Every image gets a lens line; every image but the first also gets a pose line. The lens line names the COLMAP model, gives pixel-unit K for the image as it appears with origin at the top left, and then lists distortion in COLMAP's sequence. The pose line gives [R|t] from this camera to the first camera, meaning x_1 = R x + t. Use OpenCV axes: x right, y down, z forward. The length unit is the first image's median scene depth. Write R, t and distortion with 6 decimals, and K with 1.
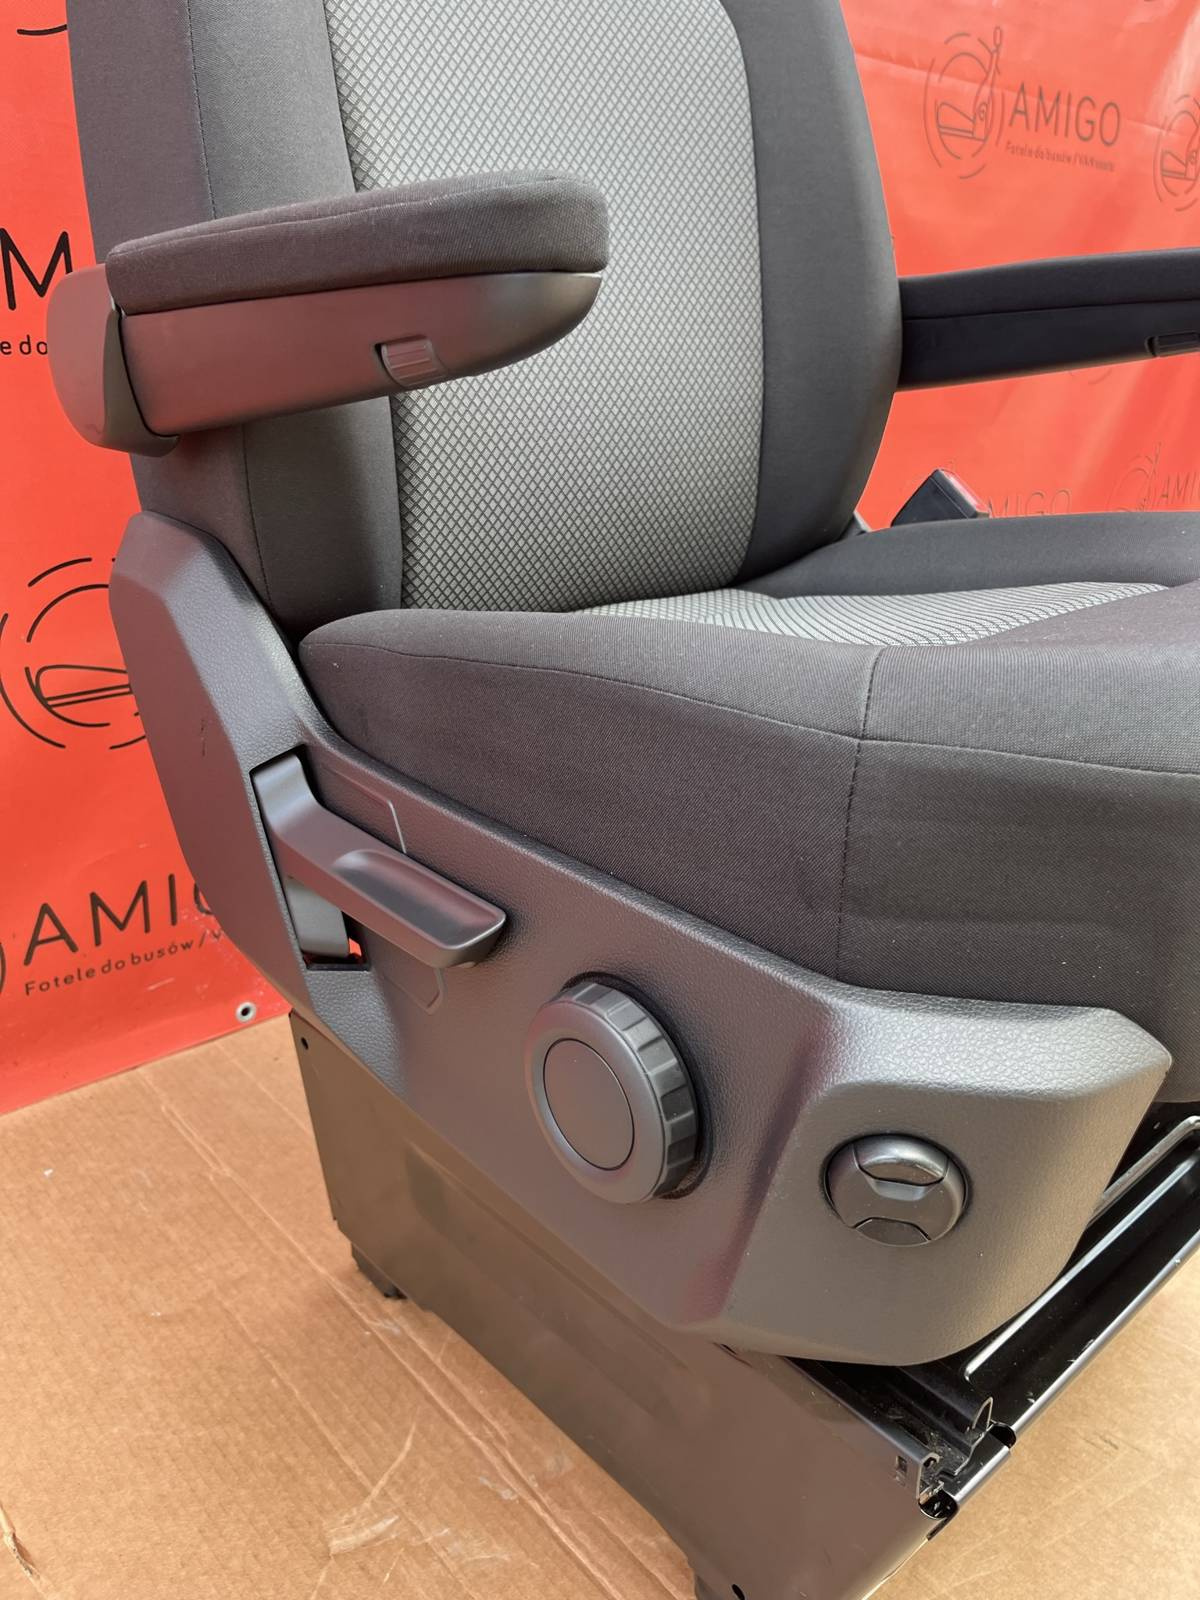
lens RADIAL K [[1204.3, 0, 599.6], [0, 1204.3, 768.7], [0, 0, 1]] dist [0.092112, -0.131715]
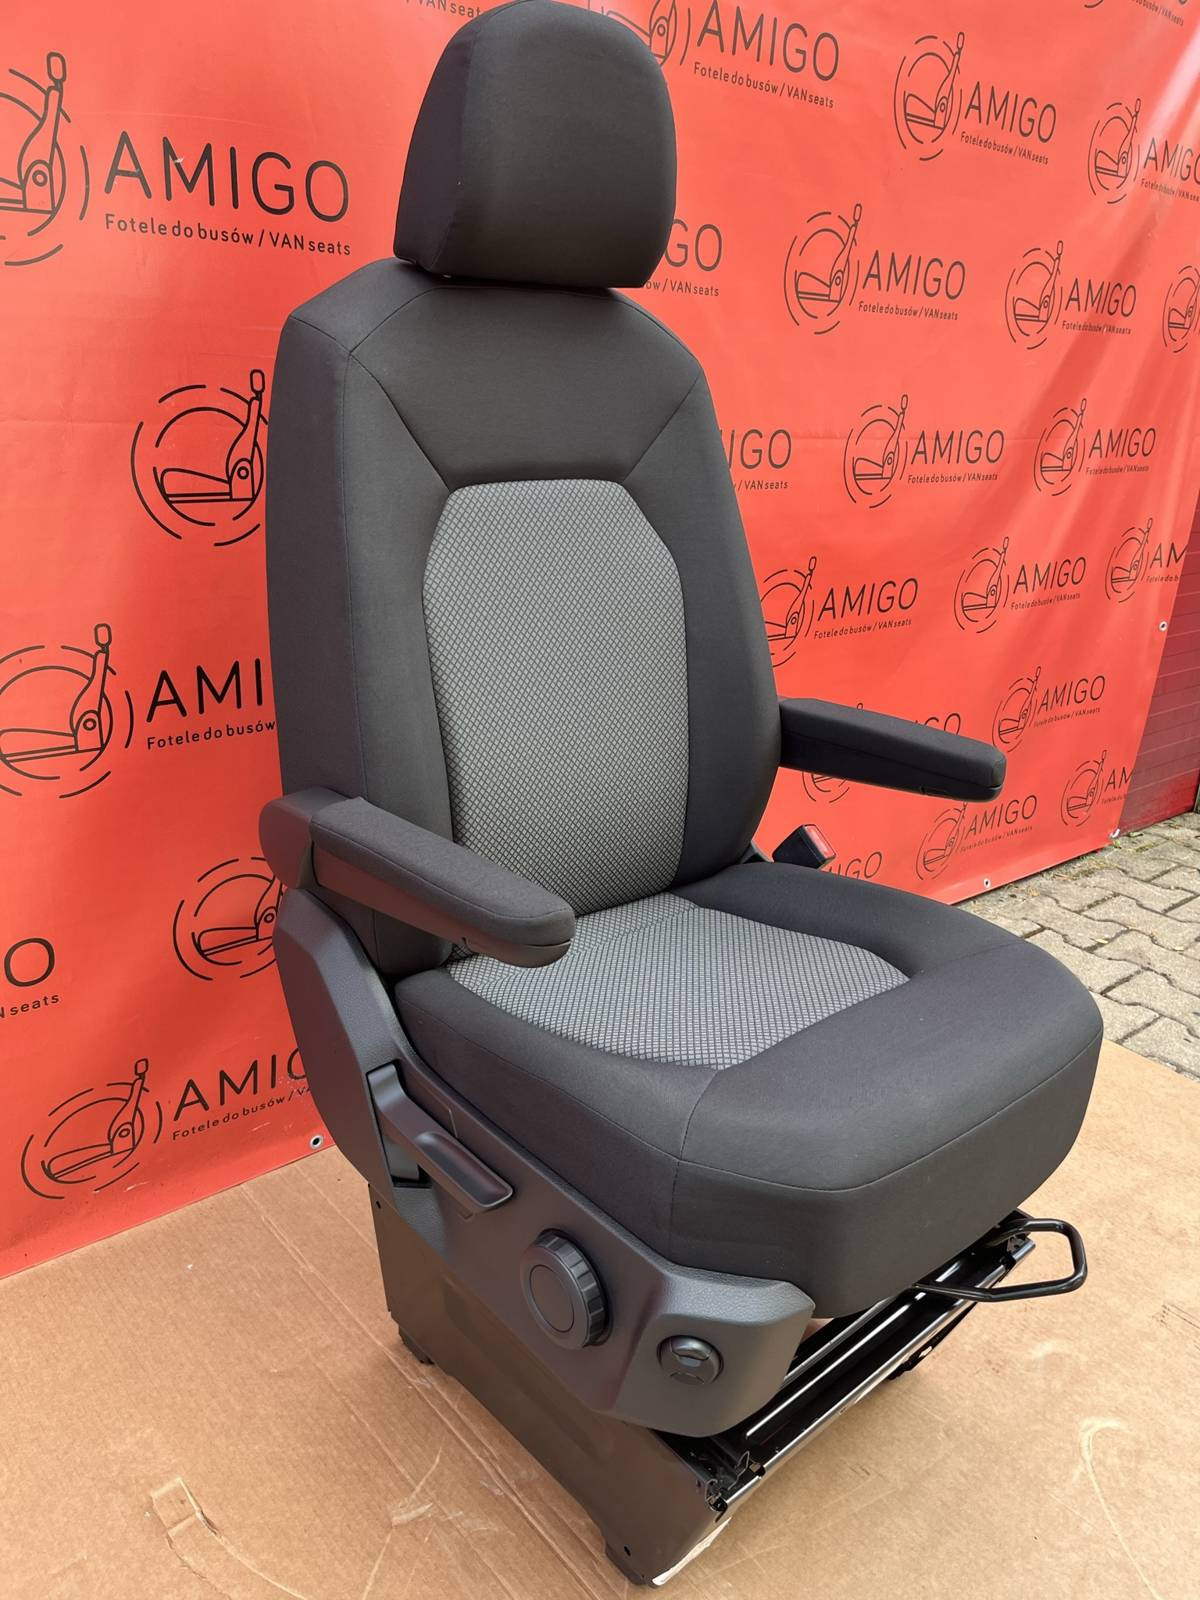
lens RADIAL K [[1178.6, 0, 618.9], [0, 1178.6, 807.6], [0, 0, 1]] dist [0.101304, -0.130189]
pose [[0.998995, 0.038159, 0.023517, 0.015014], [-0.038655, 0.999032, 0.021009, -0.362241], [-0.022692, -0.021897, 0.999503, -0.591560]]
